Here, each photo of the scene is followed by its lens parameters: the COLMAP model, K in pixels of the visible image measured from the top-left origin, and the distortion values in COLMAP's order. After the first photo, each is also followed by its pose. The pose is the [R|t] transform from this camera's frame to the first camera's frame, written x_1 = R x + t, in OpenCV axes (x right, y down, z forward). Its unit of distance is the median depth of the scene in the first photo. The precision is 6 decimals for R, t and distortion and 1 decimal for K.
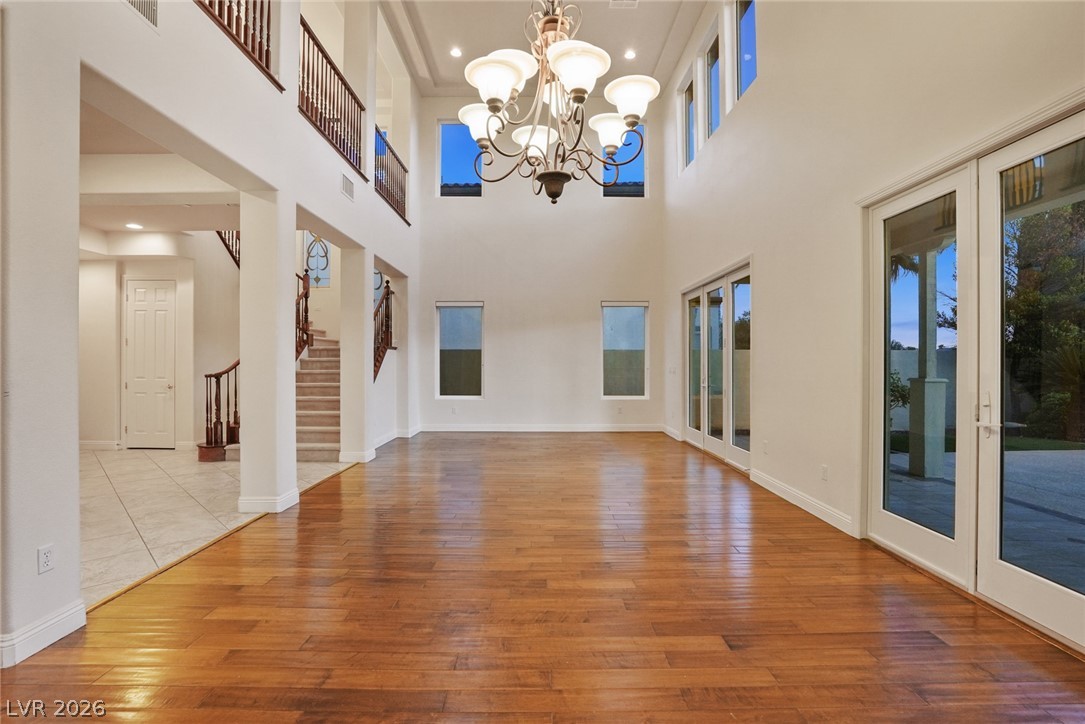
lens RADIAL K [[505.3, 0, 542.5], [0, 505.3, 362.0], [0, 0, 1]] dist [-0.056478, 0.022103]
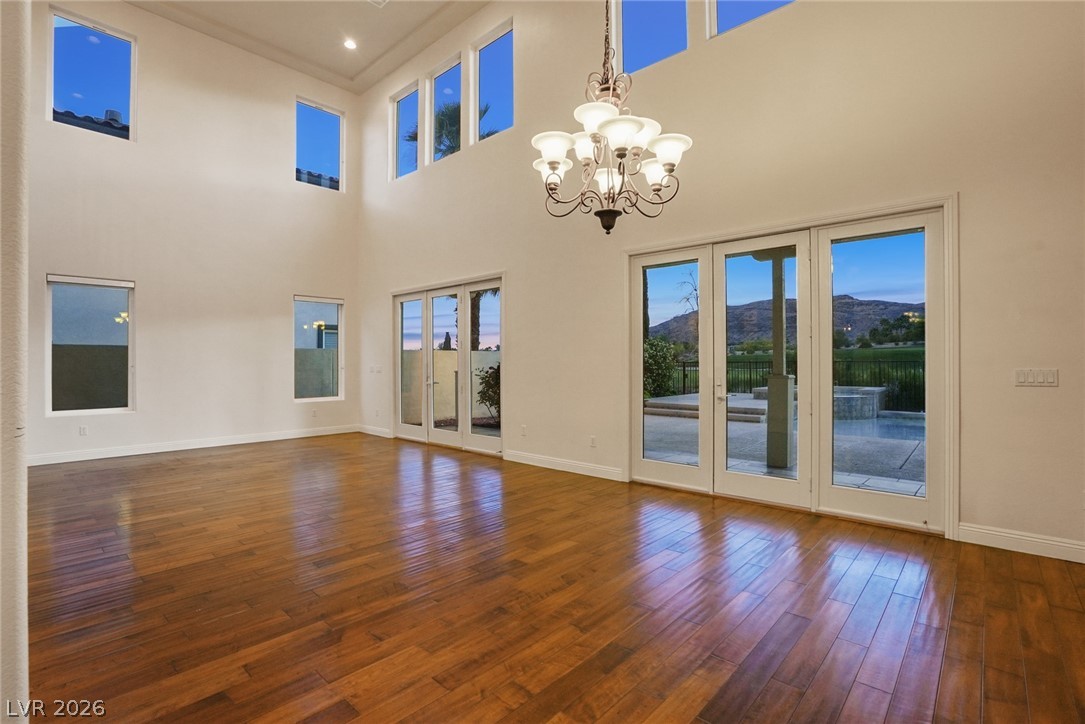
lens RADIAL K [[502.7, 0, 546.6], [0, 502.7, 356.5], [0, 0, 1]] dist [-0.058501, 0.021398]
pose [[0.682414, 0.004550, 0.730951, -0.371264], [0.002510, 0.999960, -0.008568, -0.000541], [-0.730961, 0.007682, 0.682376, 0.099910]]
